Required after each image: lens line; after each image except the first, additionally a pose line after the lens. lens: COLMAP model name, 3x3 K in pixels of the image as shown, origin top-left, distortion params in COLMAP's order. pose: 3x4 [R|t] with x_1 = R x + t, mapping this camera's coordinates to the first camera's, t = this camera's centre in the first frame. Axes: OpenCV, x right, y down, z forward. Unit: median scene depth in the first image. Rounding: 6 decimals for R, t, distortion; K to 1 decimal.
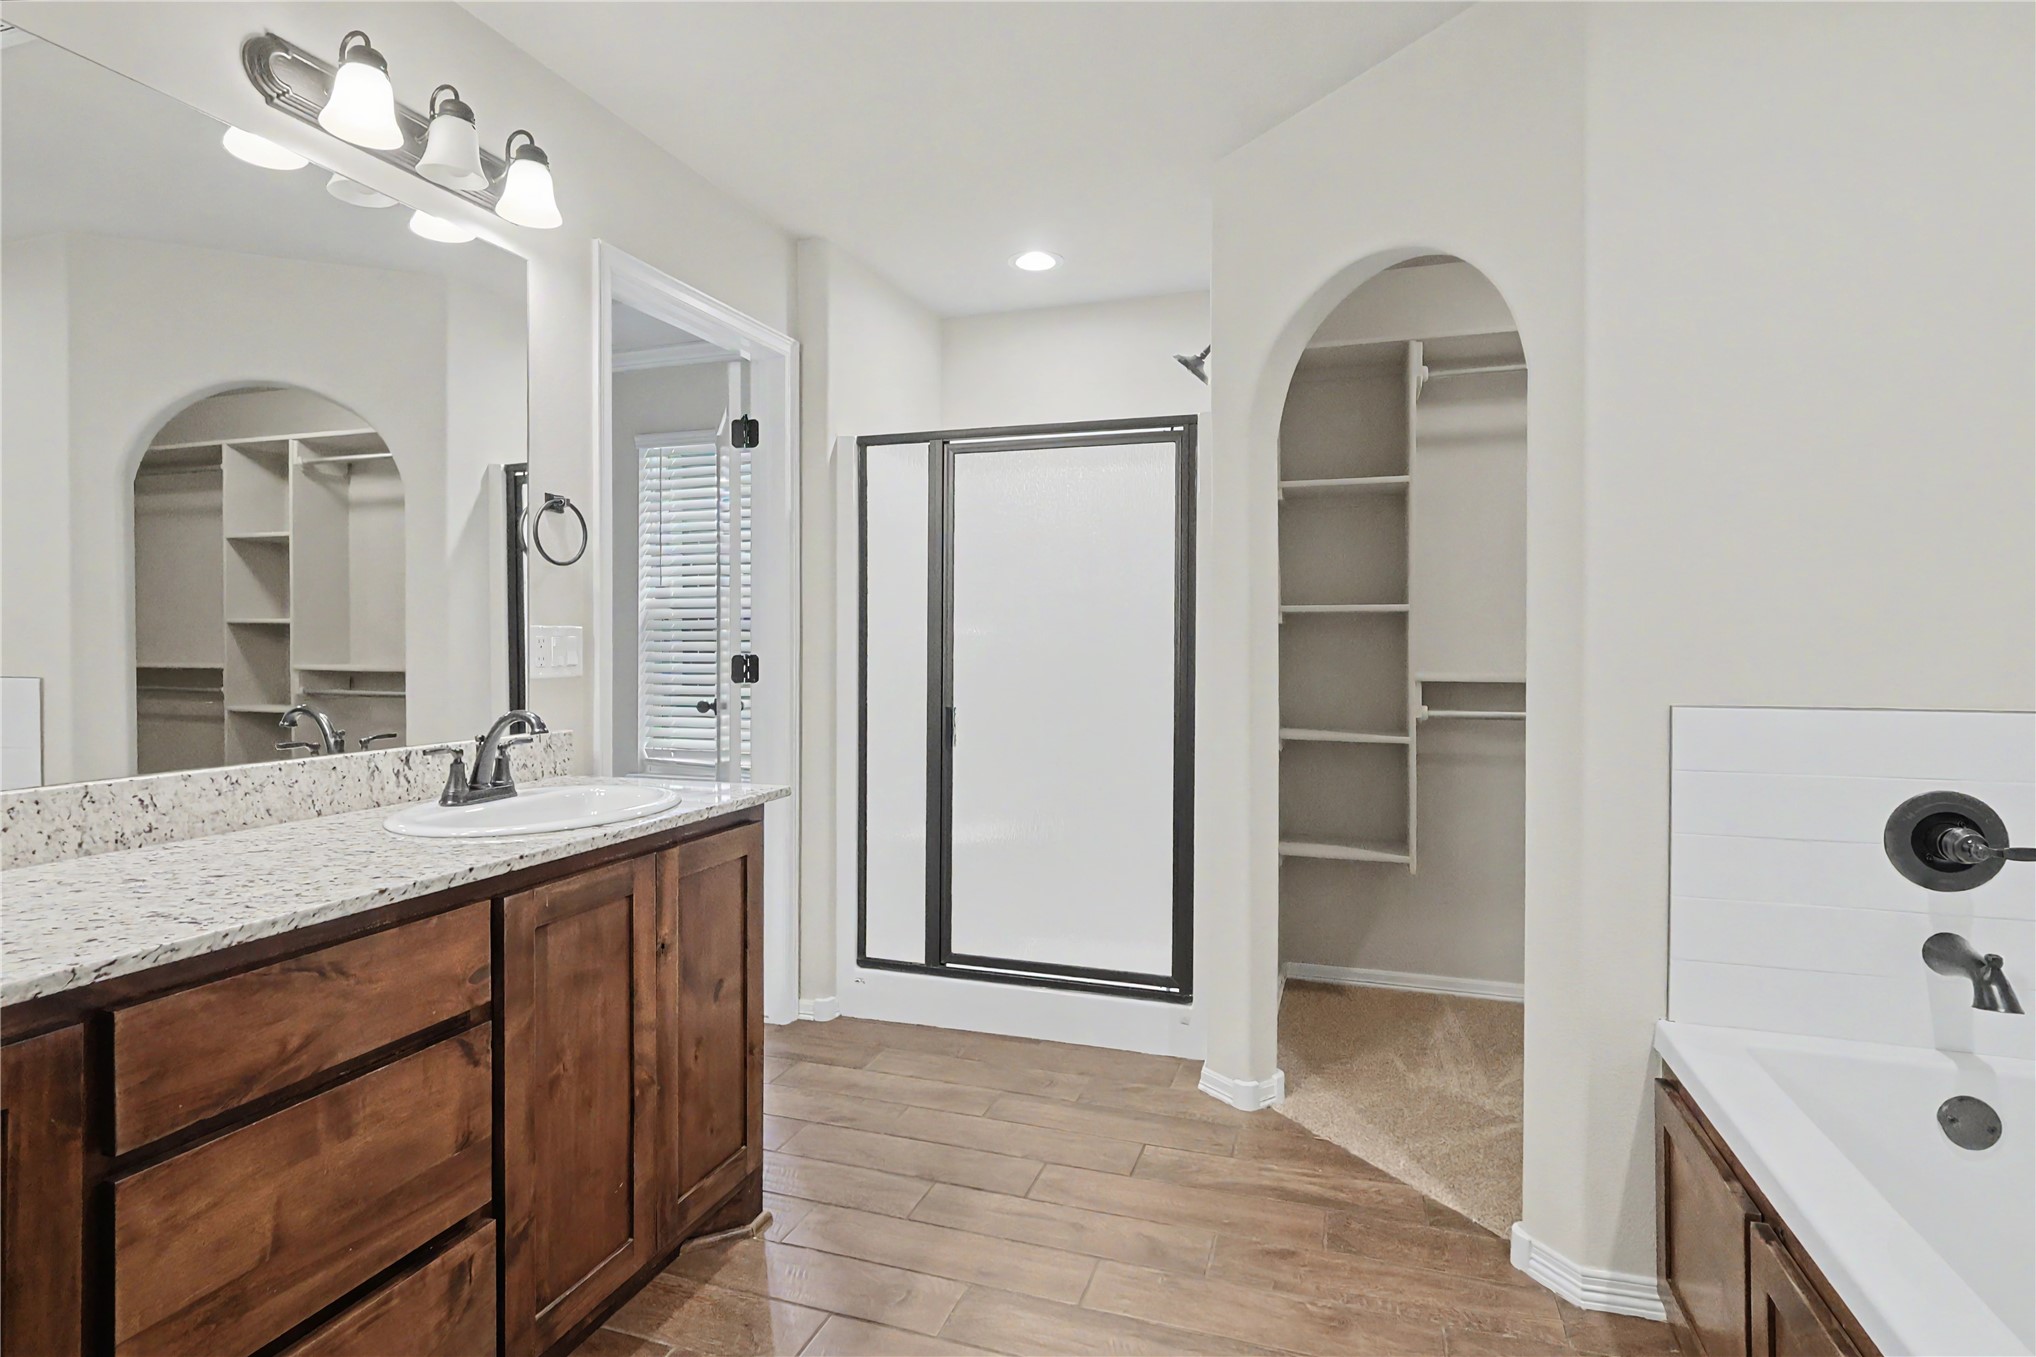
lens RADIAL K [[1017.1, 0, 1012.8], [0, 1017.1, 655.3], [0, 0, 1]] dist [-0.000388, -0.000864]
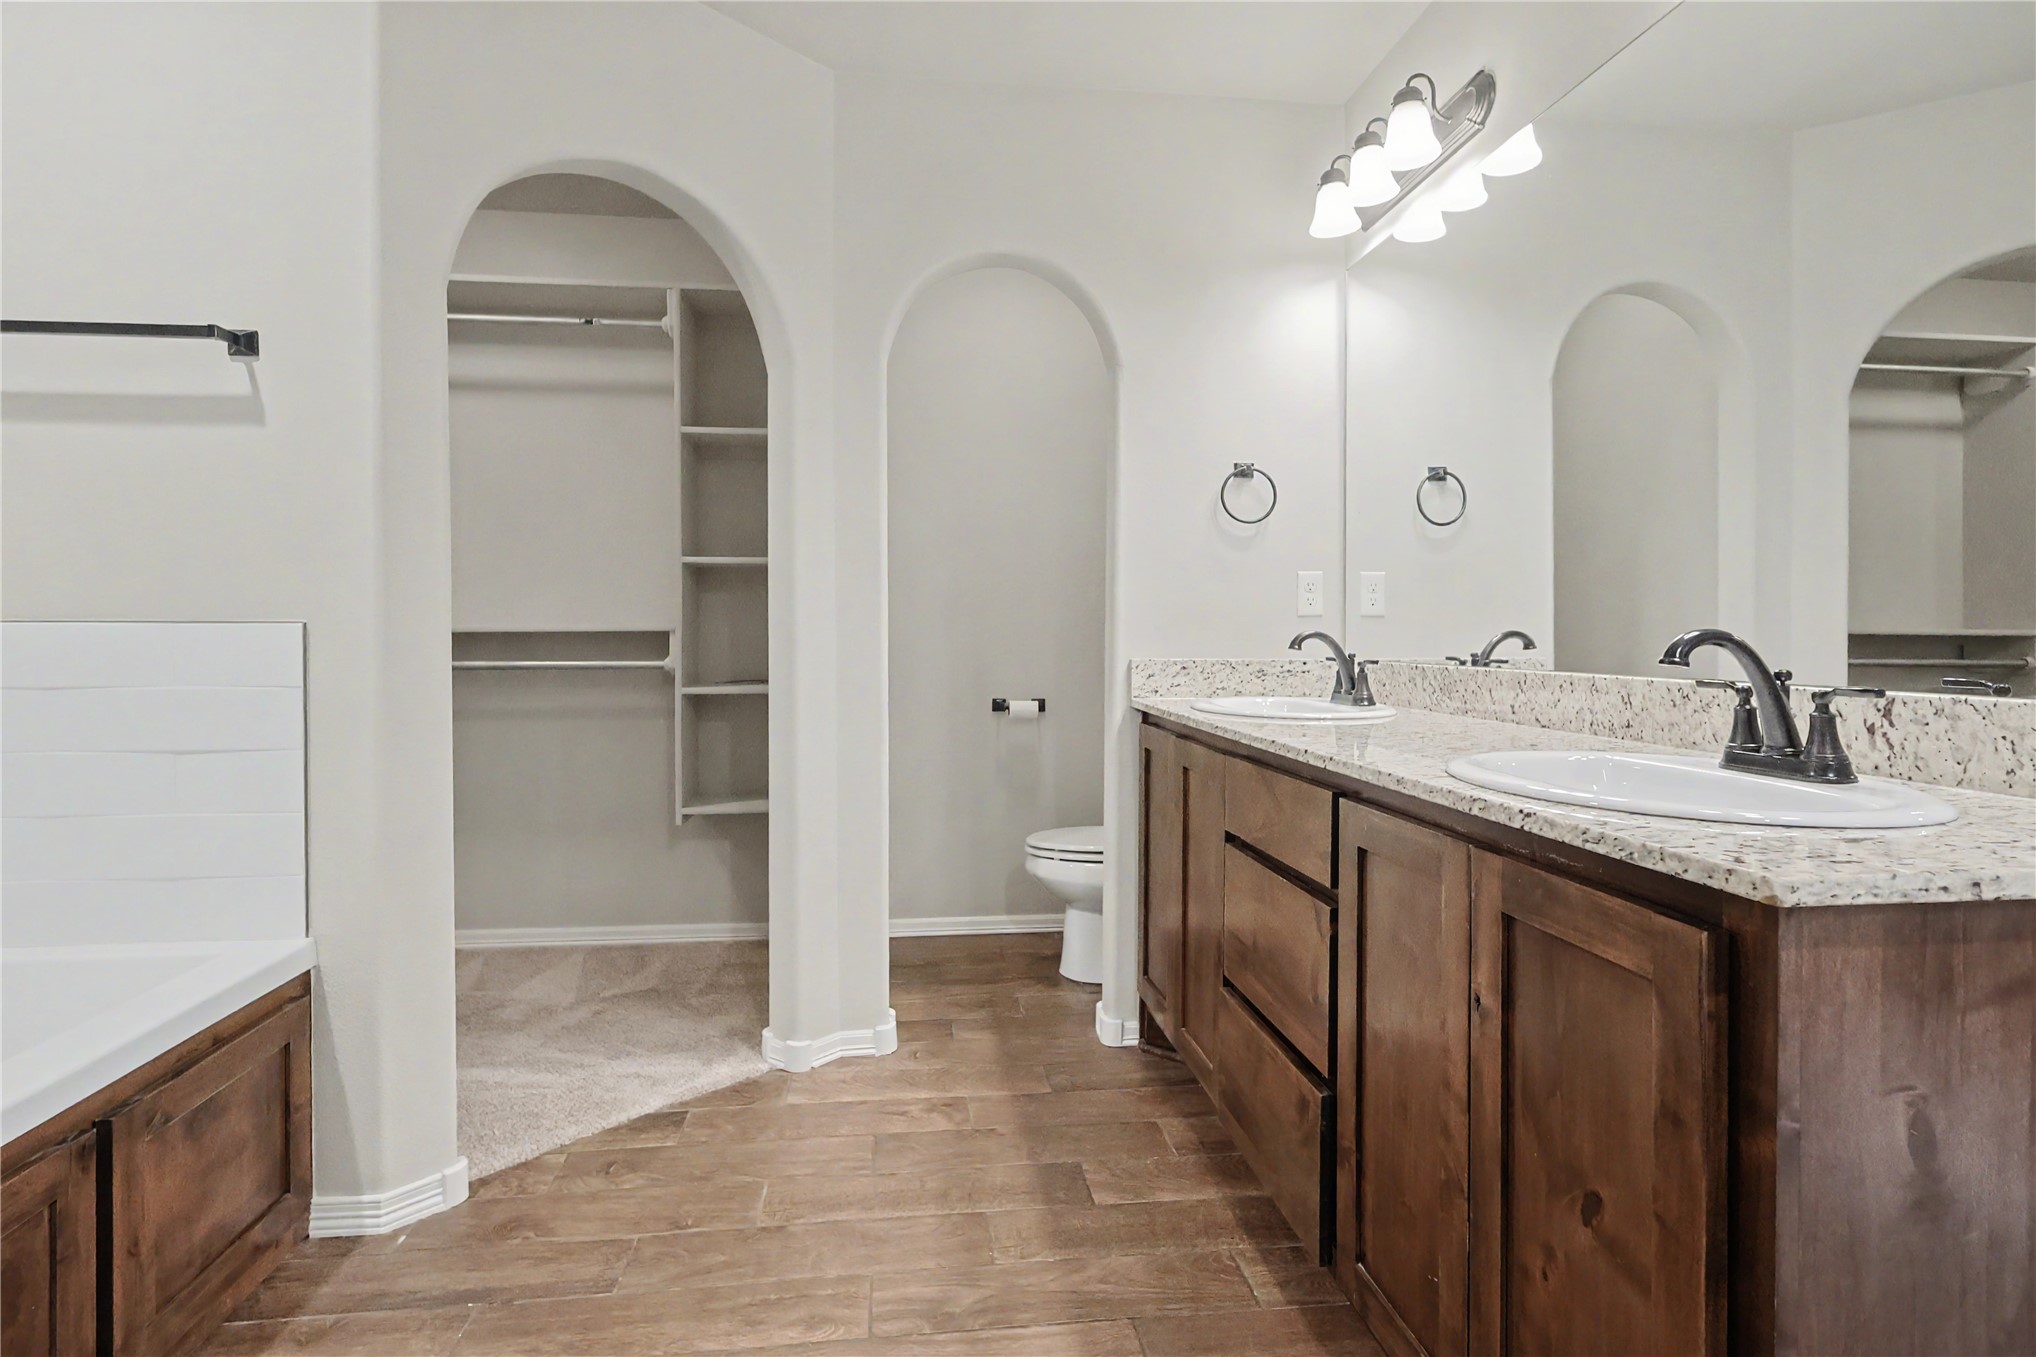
lens RADIAL K [[1040.4, 0, 1012.9], [0, 1040.4, 633.2], [0, 0, 1]] dist [-0.000878, -0.000752]
pose [[-0.904738, -0.001531, -0.425966, 0.236350], [-0.006355, 0.999931, 0.009905, 0.069840], [0.425921, 0.011668, -0.904685, 1.834402]]
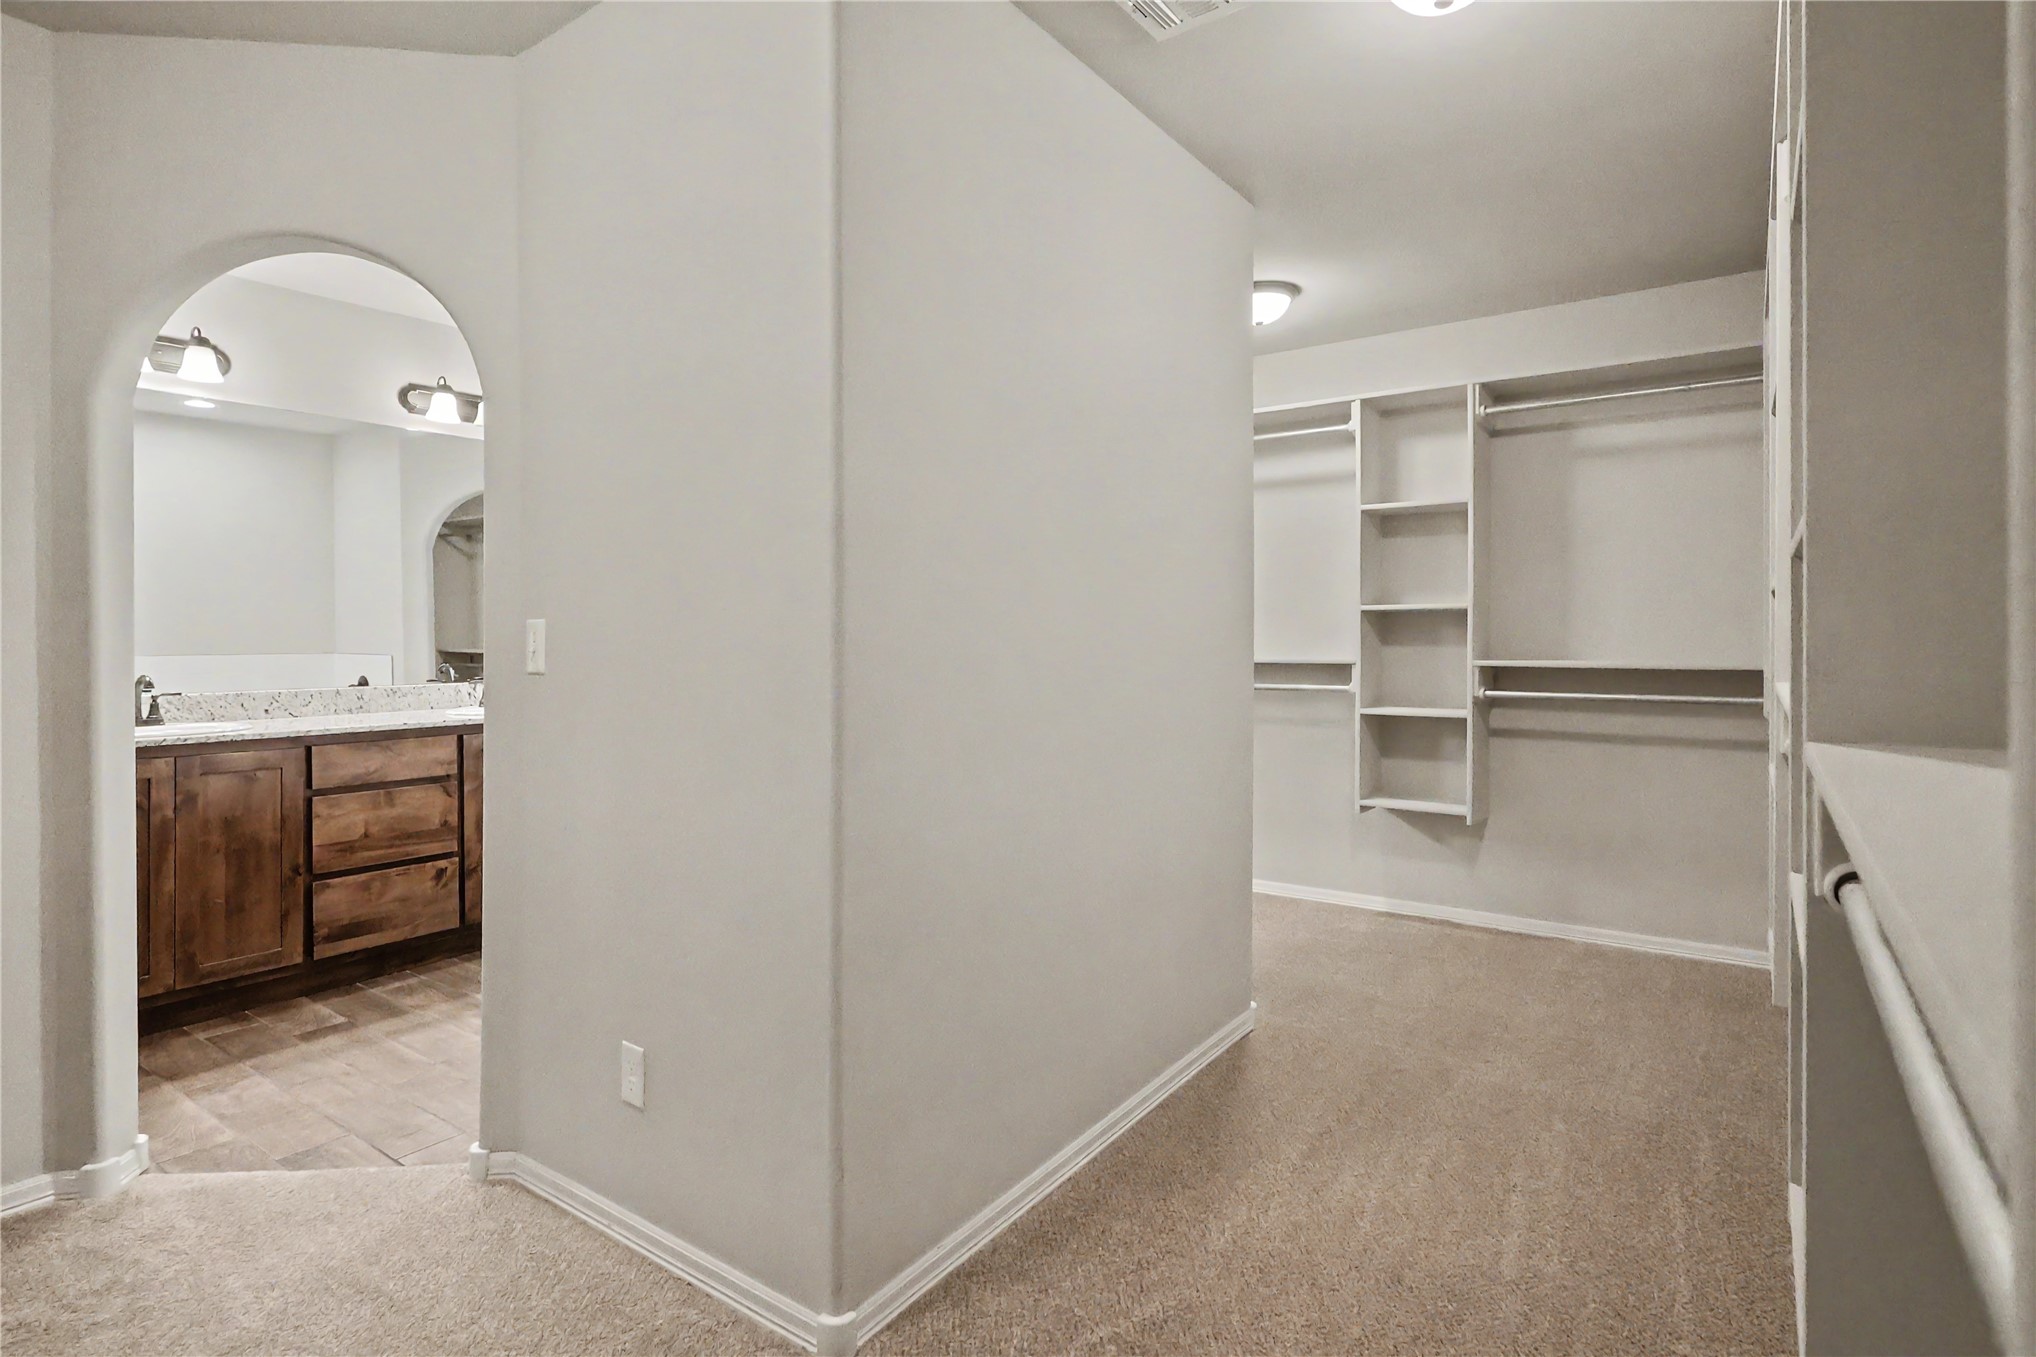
lens RADIAL K [[1013.8, 0, 1018.1], [0, 1013.8, 640.4], [0, 0, 1]] dist [0.000117, -0.000038]
pose [[0.957183, -0.003588, -0.289460, 1.615904], [0.003622, 0.999993, -0.000419, 0.007484], [0.289459, -0.000647, 0.957190, -1.066067]]
